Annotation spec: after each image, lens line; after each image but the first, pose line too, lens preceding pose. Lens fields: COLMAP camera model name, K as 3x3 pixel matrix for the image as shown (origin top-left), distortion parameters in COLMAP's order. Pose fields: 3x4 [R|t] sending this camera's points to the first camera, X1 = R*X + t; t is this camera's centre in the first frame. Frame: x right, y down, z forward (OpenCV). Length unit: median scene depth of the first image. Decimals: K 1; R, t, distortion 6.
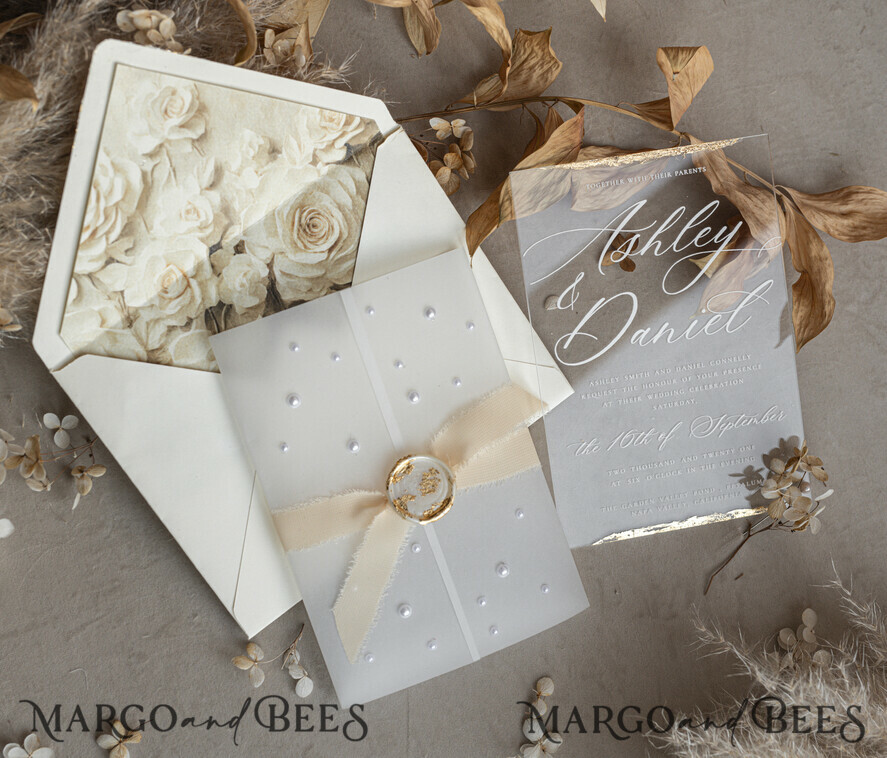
lens RADIAL K [[1853.9, 0, 417.8], [0, 1853.9, 377.1], [0, 0, 1]] dist [-0.029646, 0.000000]
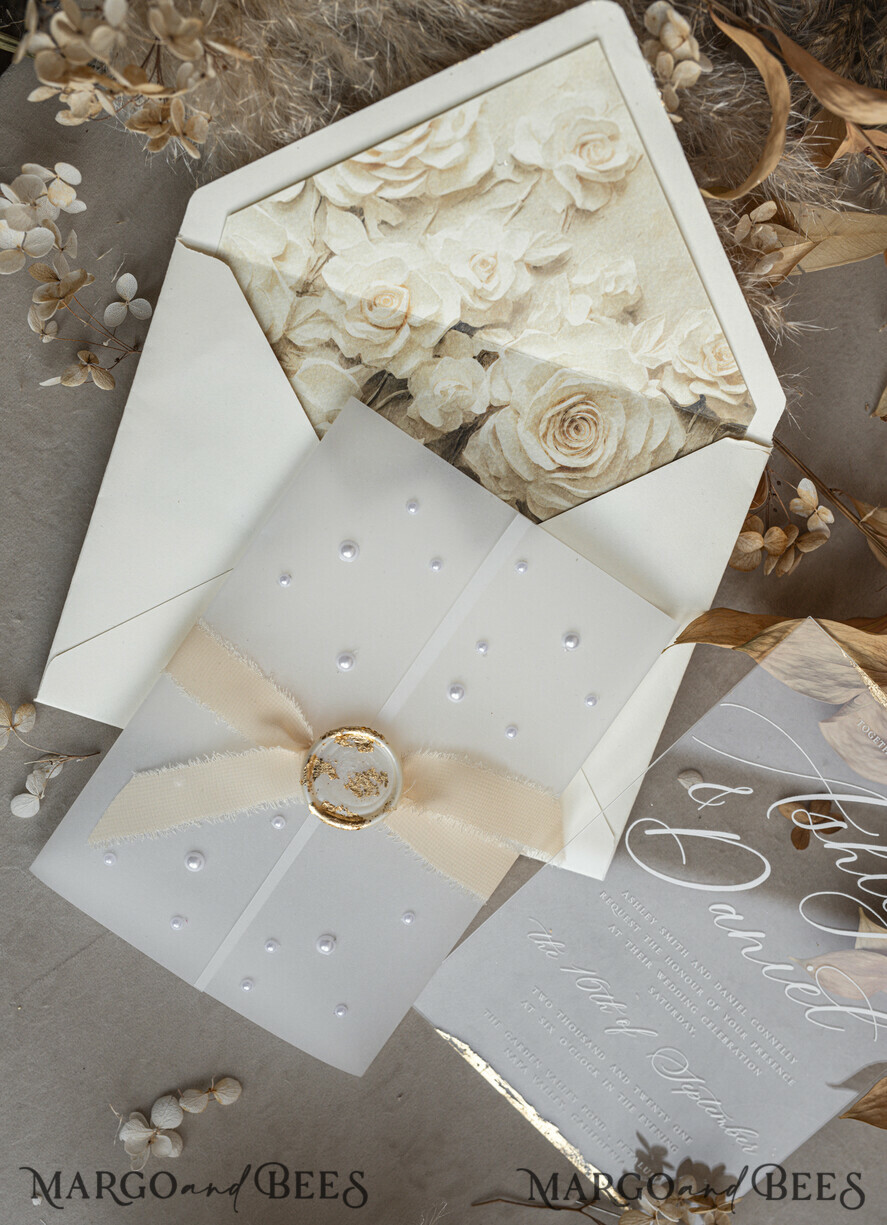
lens RADIAL K [[1984.3, 0, 426.3], [0, 1984.3, 664.7], [0, 0, 1]] dist [-0.036029, 0.000000]
pose [[0.575134, 0.815423, -0.065625, 0.031168], [-0.814515, 0.578256, 0.046748, -0.020354], [0.076067, 0.026566, 0.996749, 0.272448]]
